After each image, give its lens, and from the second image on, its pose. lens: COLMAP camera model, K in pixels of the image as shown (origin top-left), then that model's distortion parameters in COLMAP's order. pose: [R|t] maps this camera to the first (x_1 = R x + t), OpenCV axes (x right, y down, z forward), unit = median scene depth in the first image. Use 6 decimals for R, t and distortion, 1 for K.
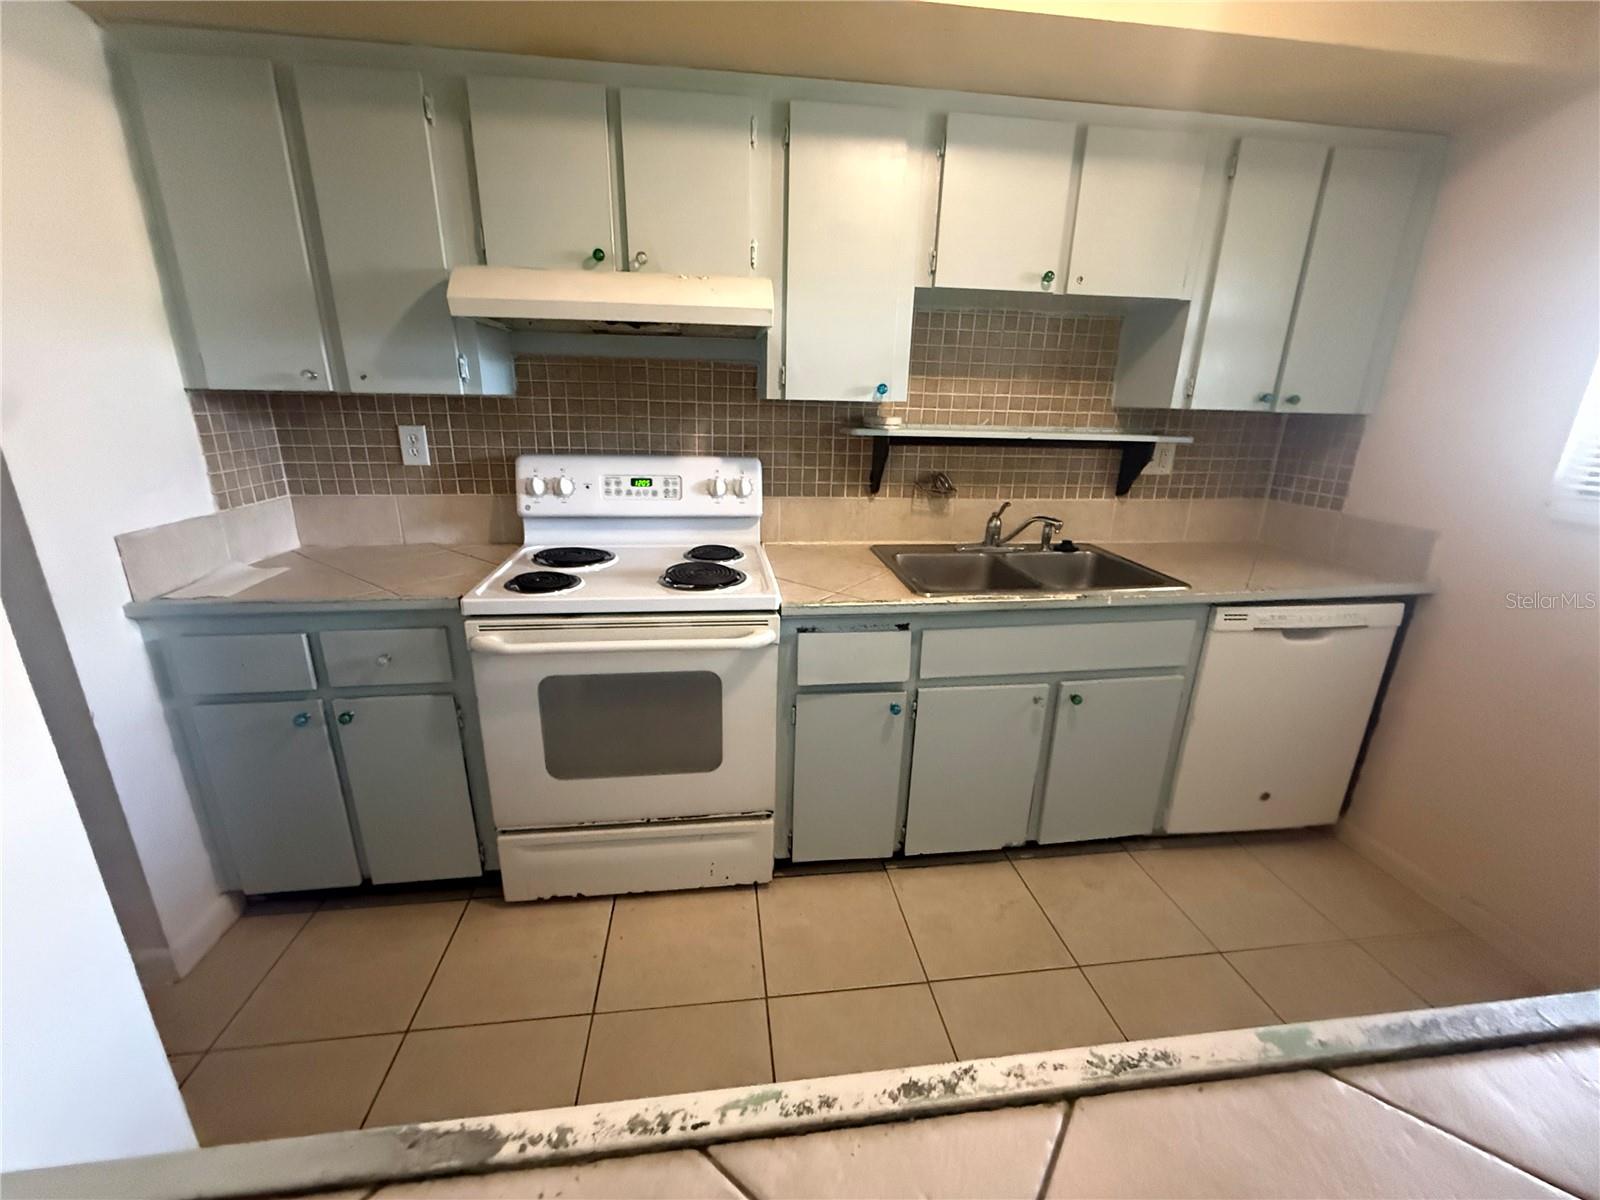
lens RADIAL K [[641.2, 0, 791.3], [0, 641.2, 597.8], [0, 0, 1]] dist [-0.002525, 0.000189]
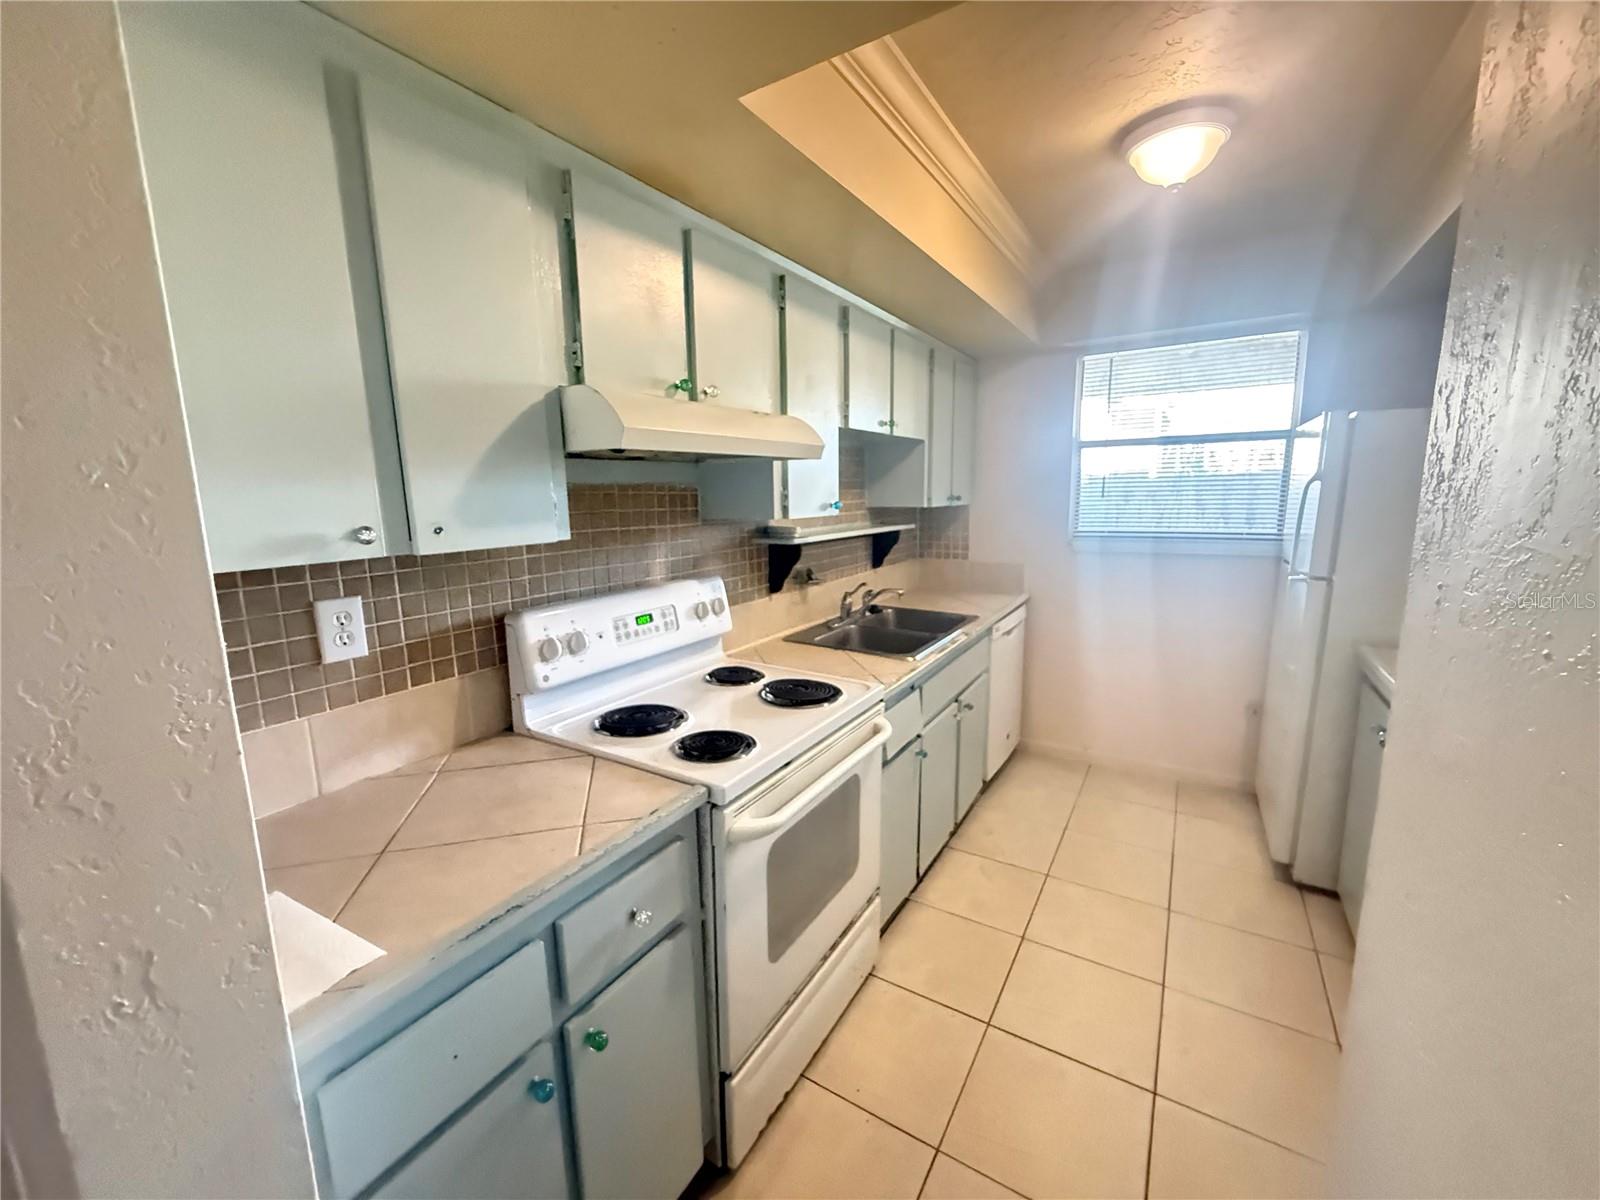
lens RADIAL K [[641.2, 0, 795.7], [0, 641.2, 601.0], [0, 0, 1]] dist [-0.002525, 0.000189]
pose [[0.637789, -0.164674, 0.752402, -0.756455], [0.262129, 0.964970, -0.011001, -0.138840], [-0.724234, 0.204242, 0.658613, 0.257111]]
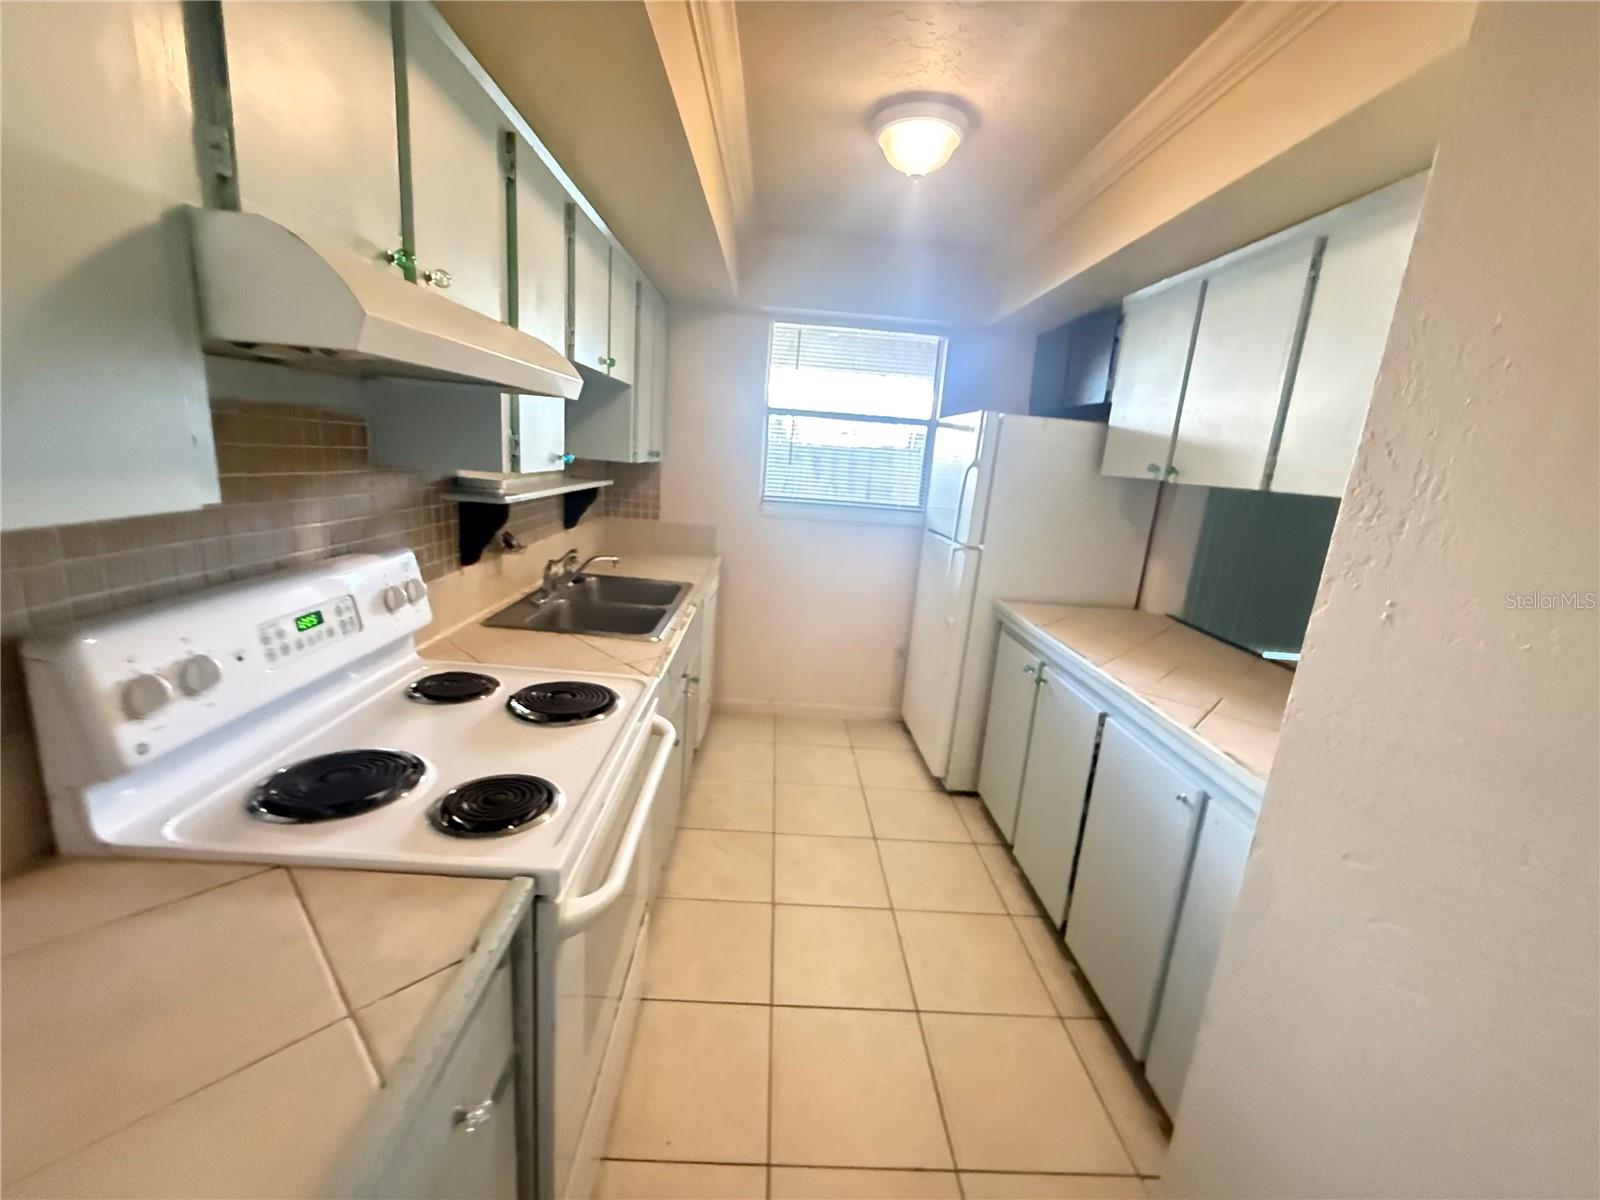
lens RADIAL K [[641.2, 0, 799.4], [0, 641.2, 599.9], [0, 0, 1]] dist [-0.002525, 0.000189]
pose [[0.107019, -0.240457, 0.964742, -0.723775], [0.227671, 0.950460, 0.211642, -0.217091], [-0.967839, 0.196995, 0.156462, 0.483219]]
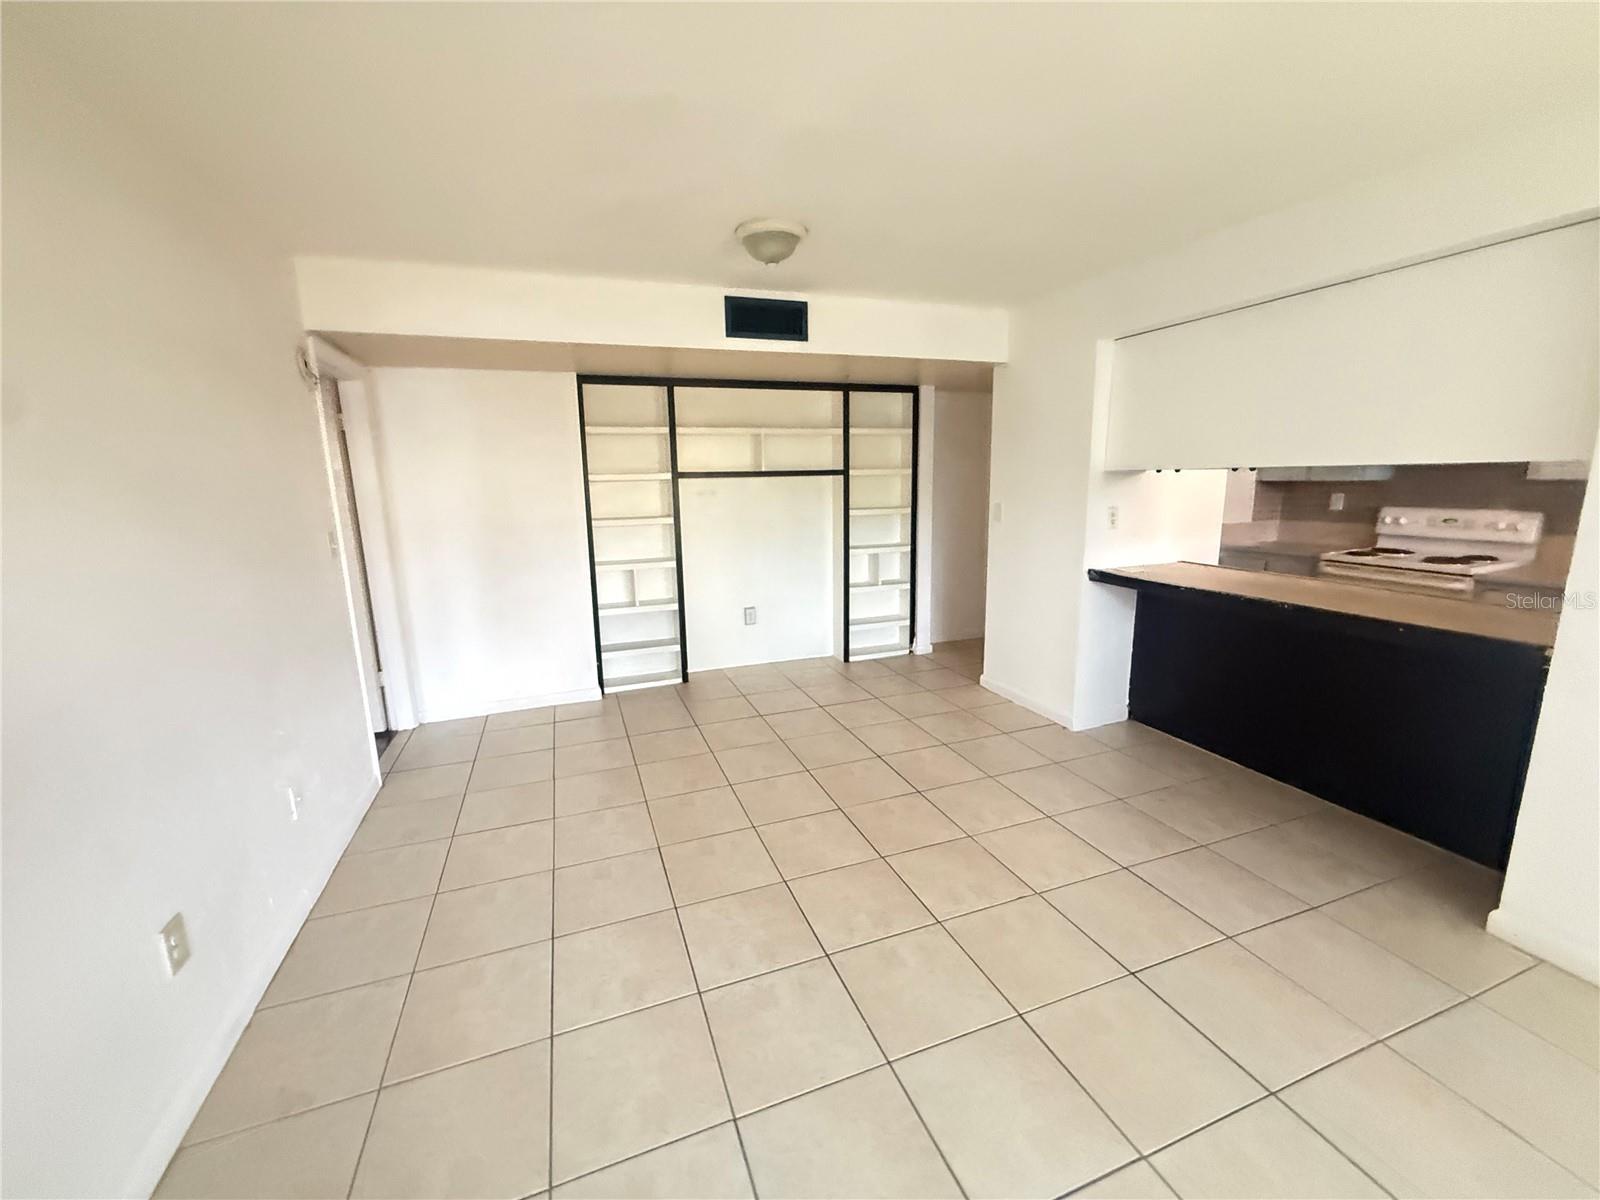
lens RADIAL K [[641.2, 0, 797.2], [0, 641.2, 596.9], [0, 0, 1]] dist [-0.002525, 0.000189]
pose [[0.226484, 0.152436, -0.962013, 1.237861], [-0.264972, 0.960071, 0.089746, 0.398679], [0.937281, 0.234580, 0.257832, -1.336711]]
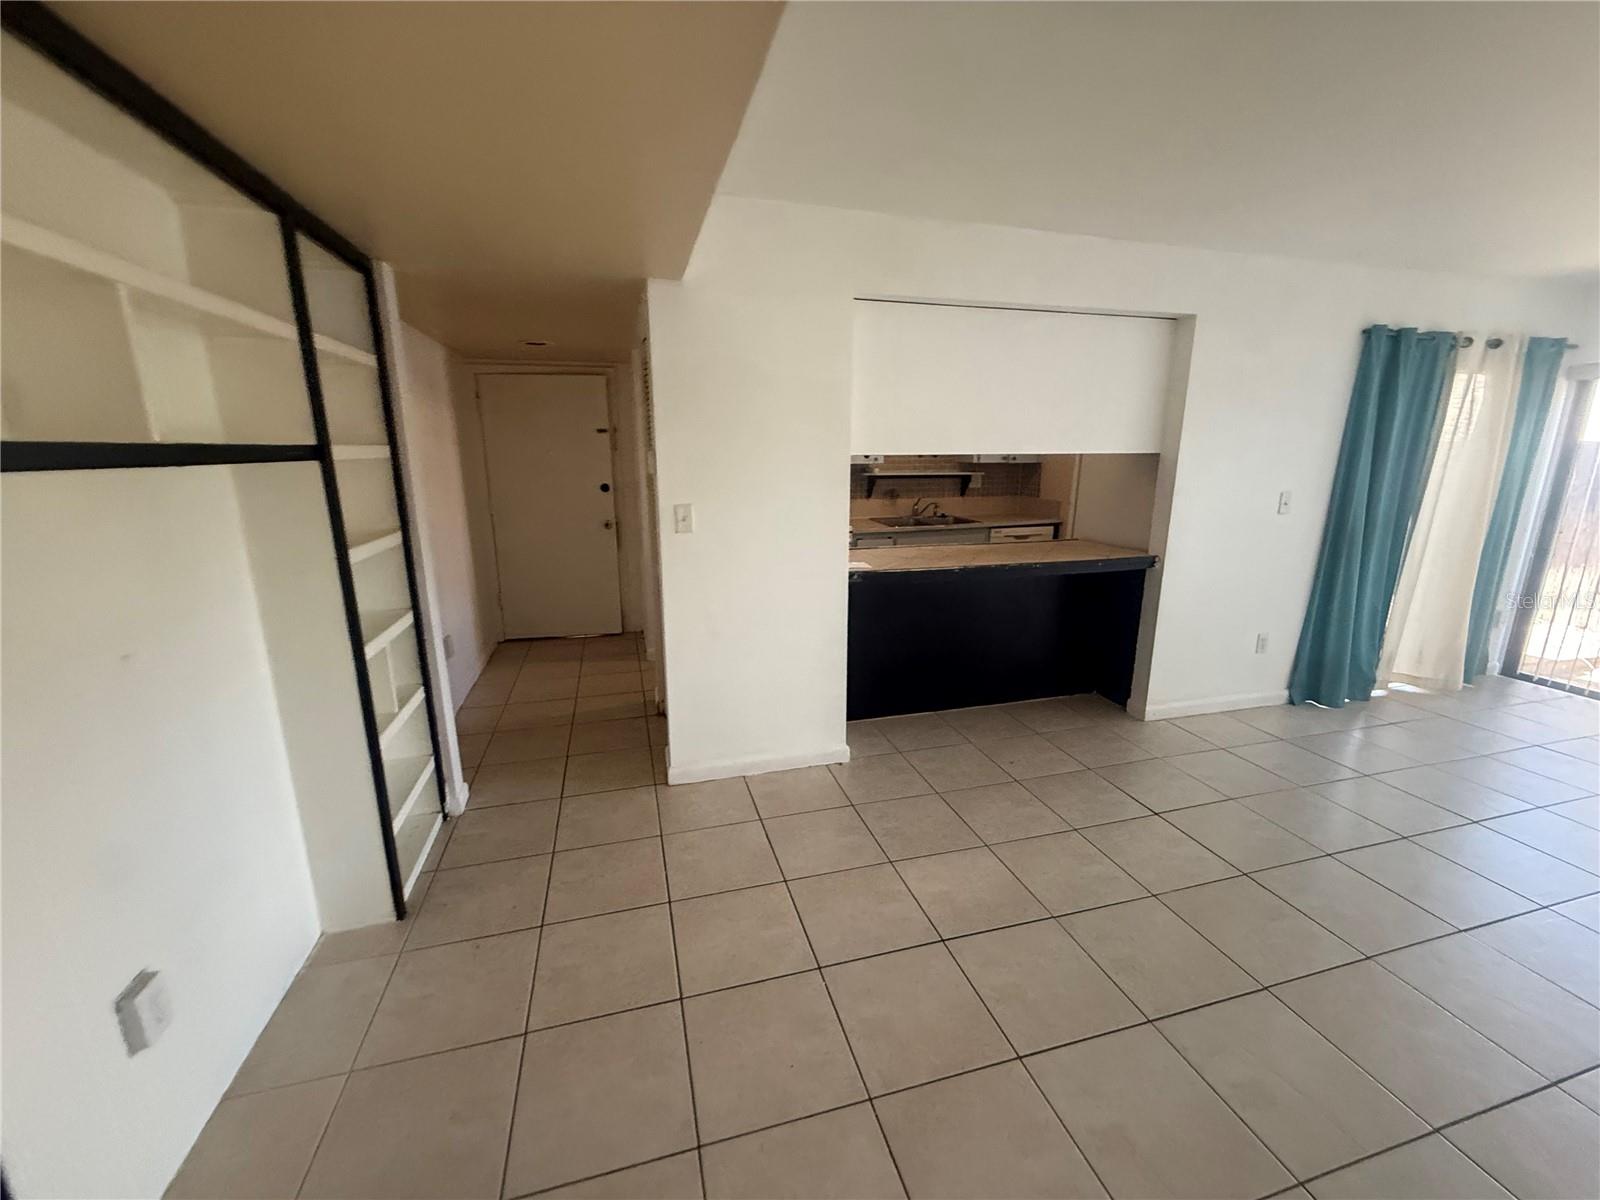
lens RADIAL K [[641.2, 0, 791.3], [0, 641.2, 598.3], [0, 0, 1]] dist [-0.002525, 0.000189]
pose [[0.989795, -0.056129, 0.130976, -0.584408], [0.065061, 0.995766, -0.064943, 0.416856], [-0.126776, 0.072802, 0.989256, -1.595299]]
